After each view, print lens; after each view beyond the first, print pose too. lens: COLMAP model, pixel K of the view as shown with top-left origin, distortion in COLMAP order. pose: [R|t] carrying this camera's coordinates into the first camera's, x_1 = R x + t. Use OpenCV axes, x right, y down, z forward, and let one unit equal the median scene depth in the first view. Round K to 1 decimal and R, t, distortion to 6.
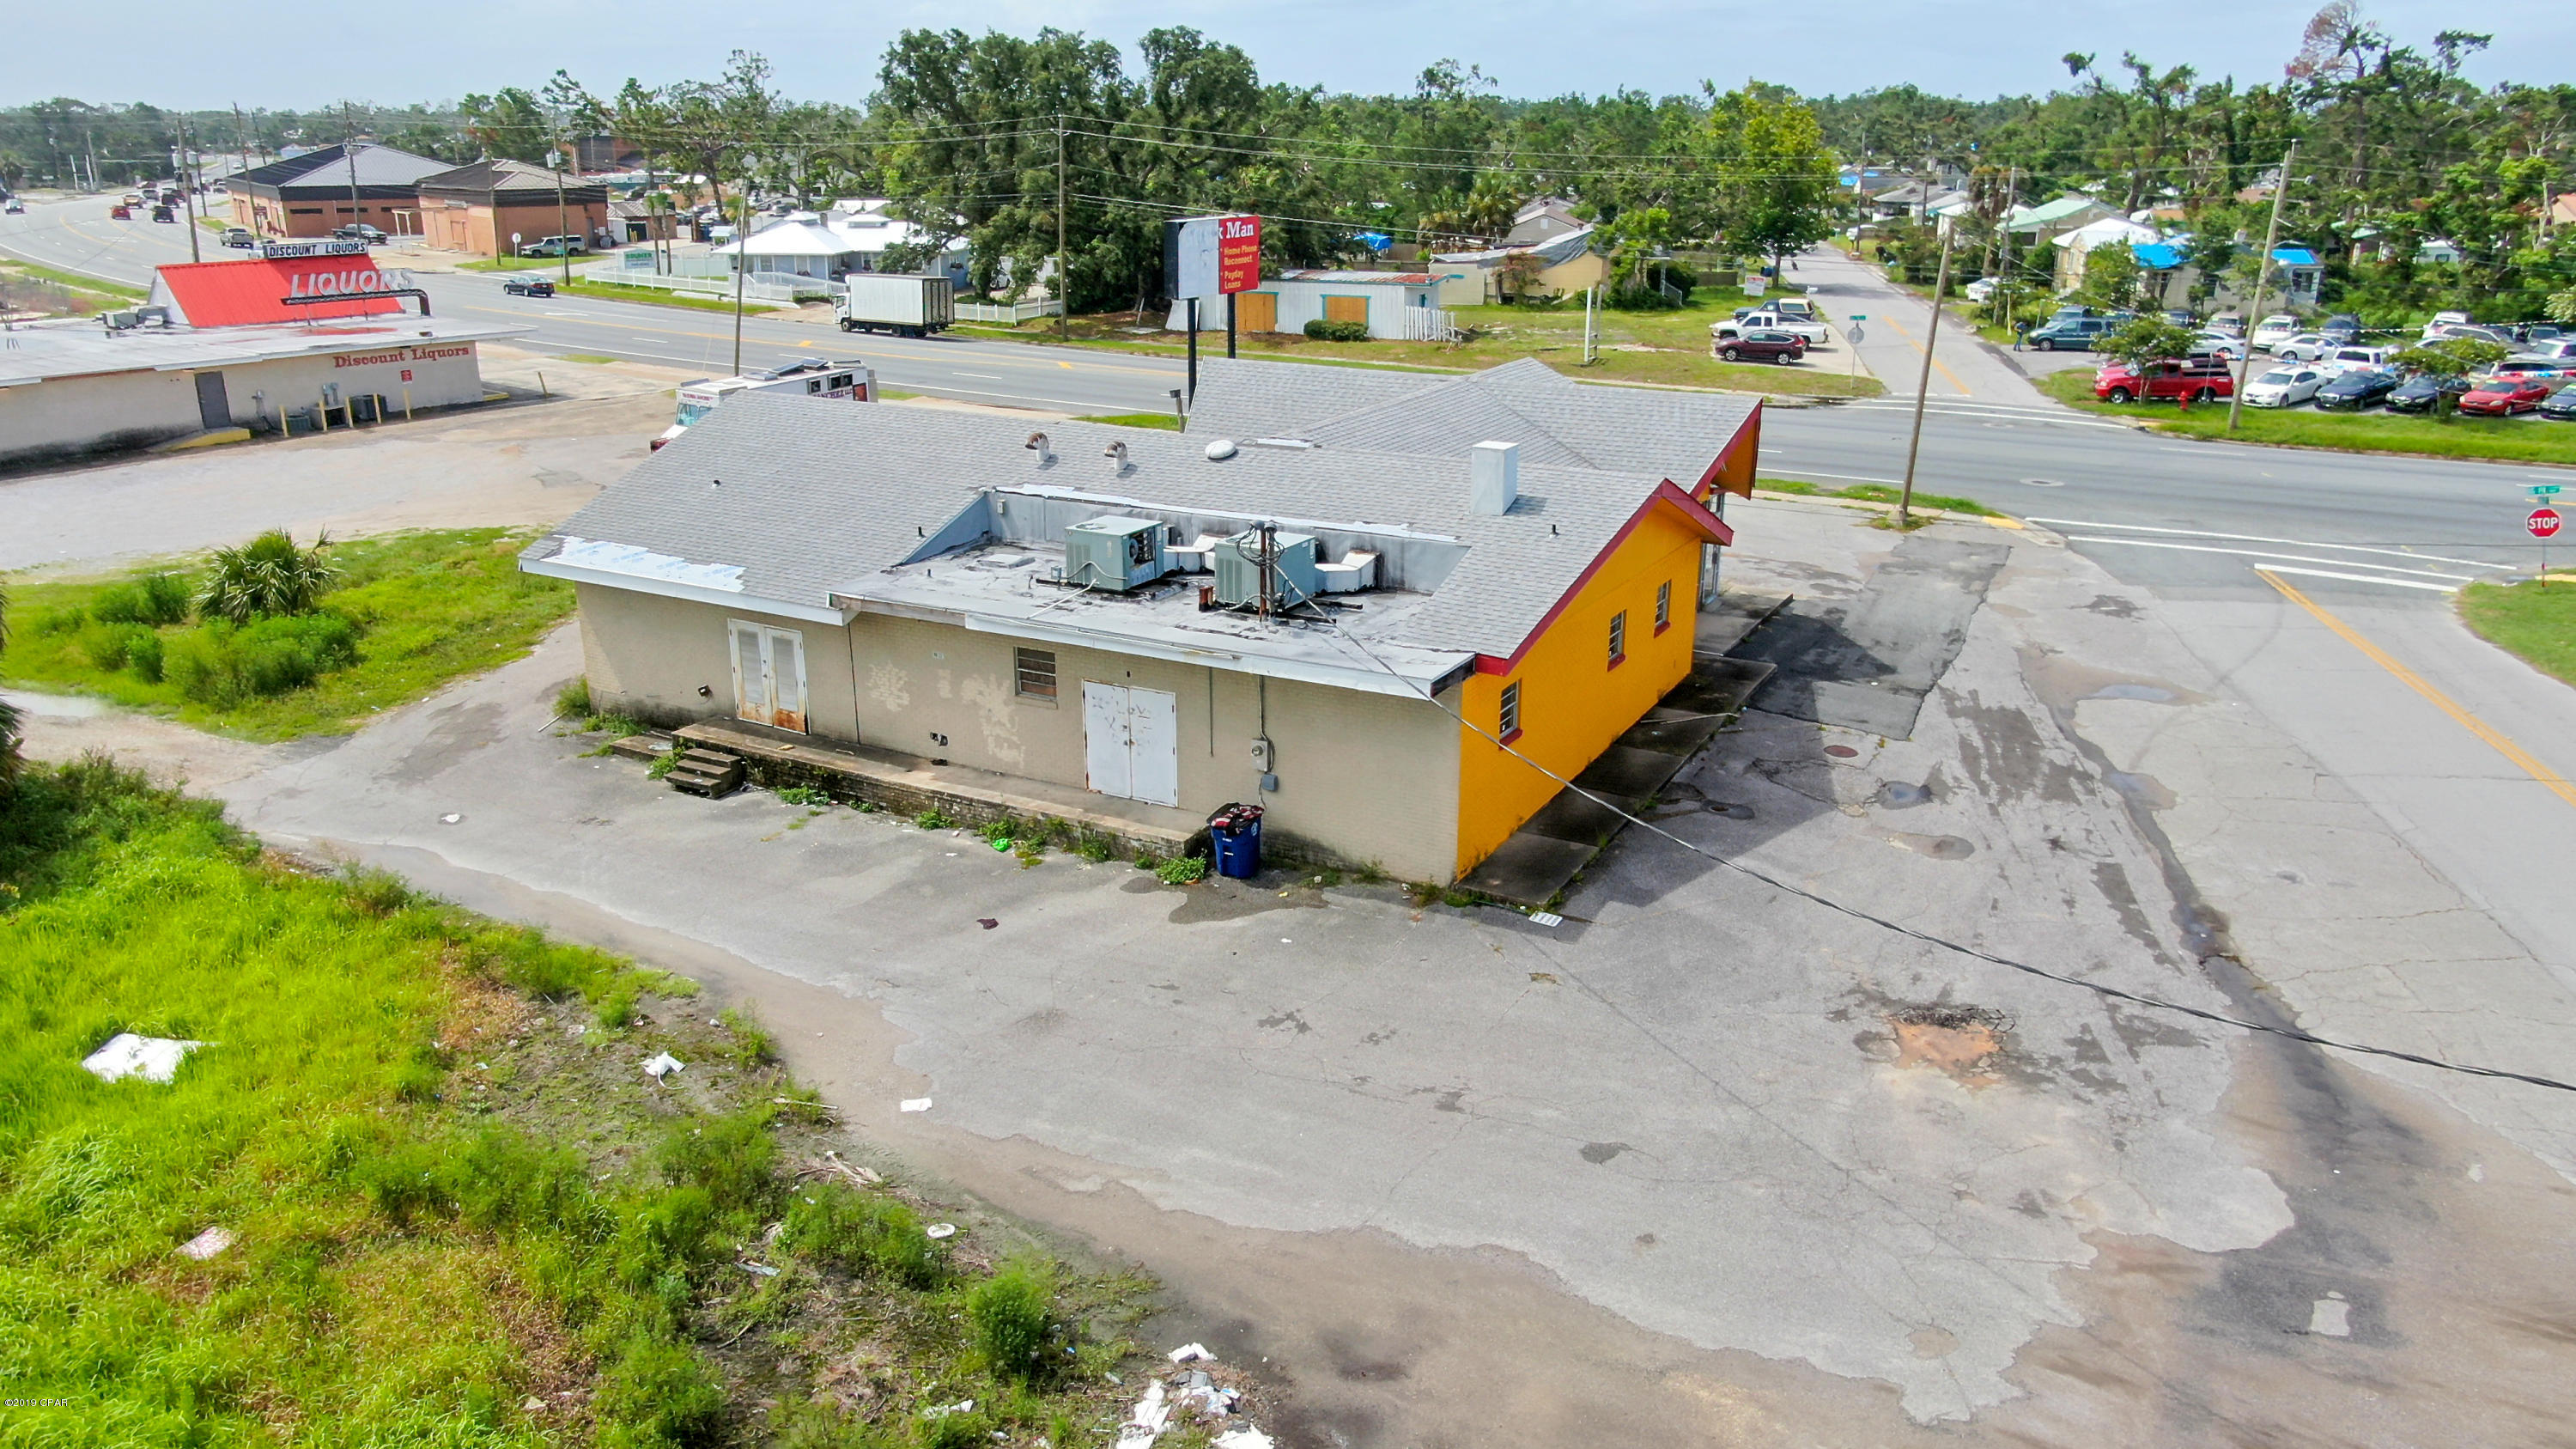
lens RADIAL K [[1890.9, 0, 1288.0], [0, 1890.9, 724.5], [0, 0, 1]] dist [-0.023733, 0.051255]
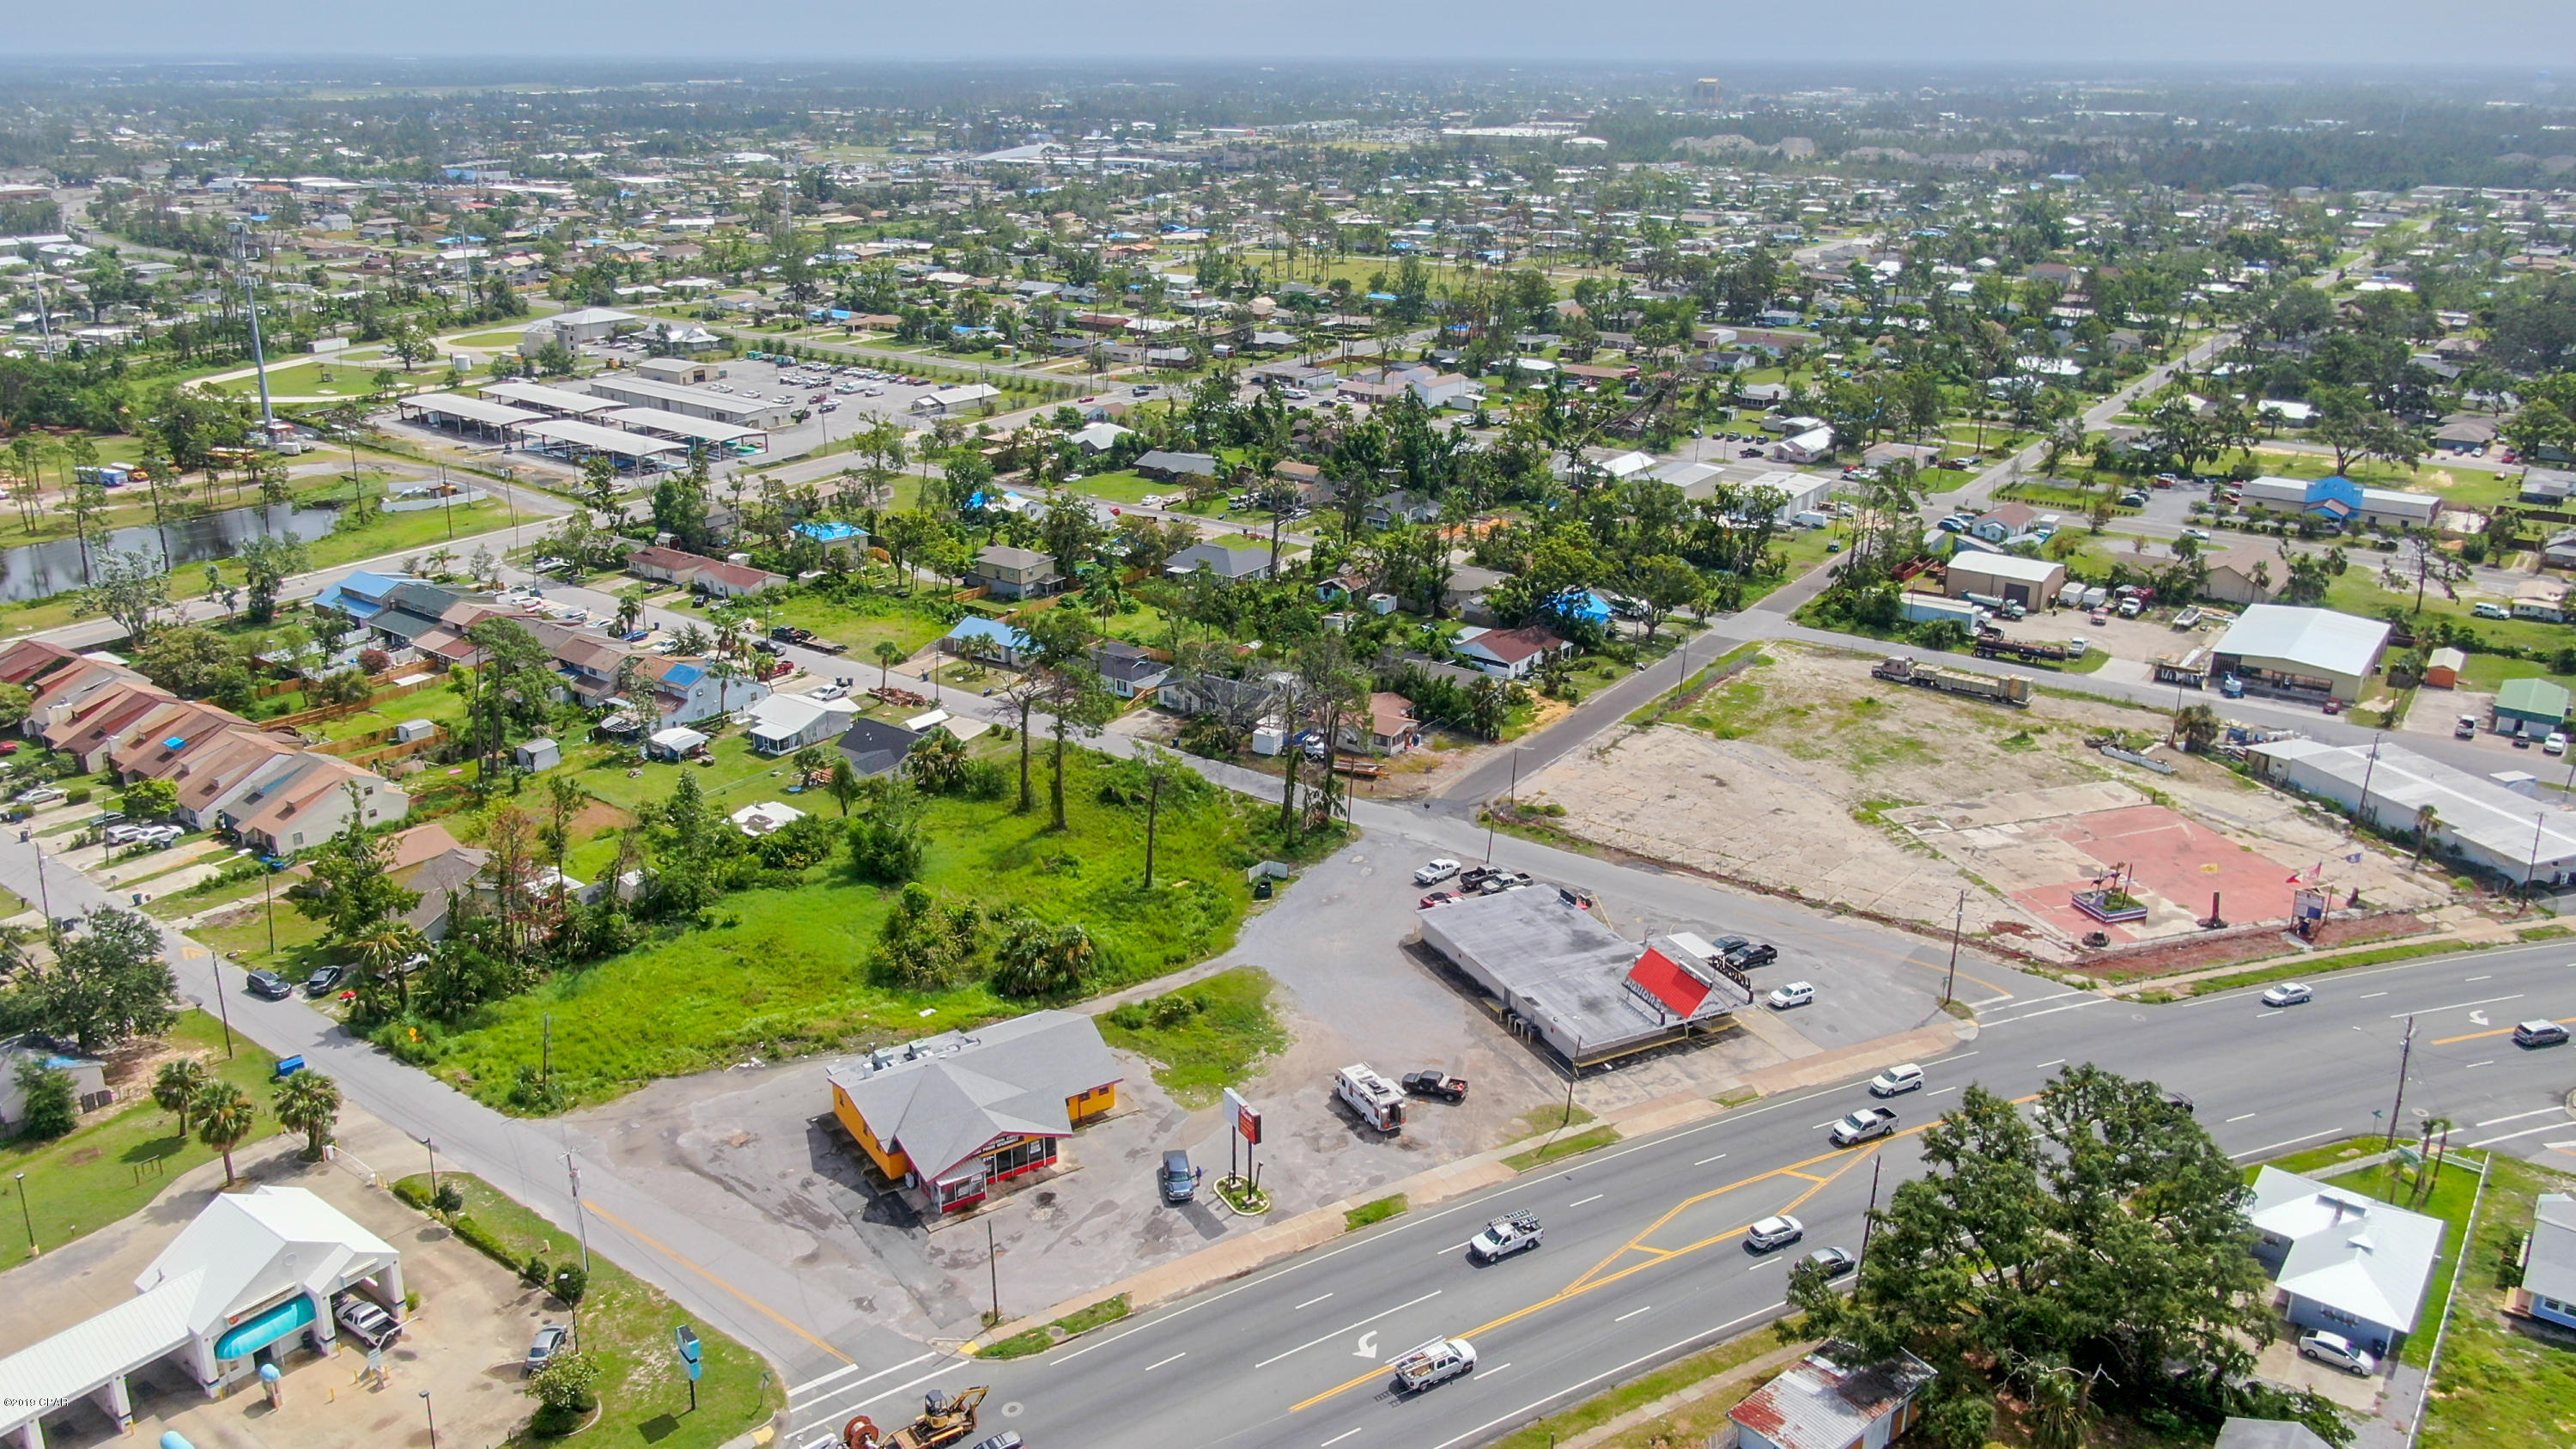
lens RADIAL K [[1890.9, 0, 1288.0], [0, 1890.9, 724.5], [0, 0, 1]] dist [-0.023733, 0.051255]
pose [[-0.476440, 0.288105, -0.830662, 2.767911], [-0.273938, 0.849112, 0.451627, -2.777285], [0.835441, 0.442723, -0.325628, 2.579859]]
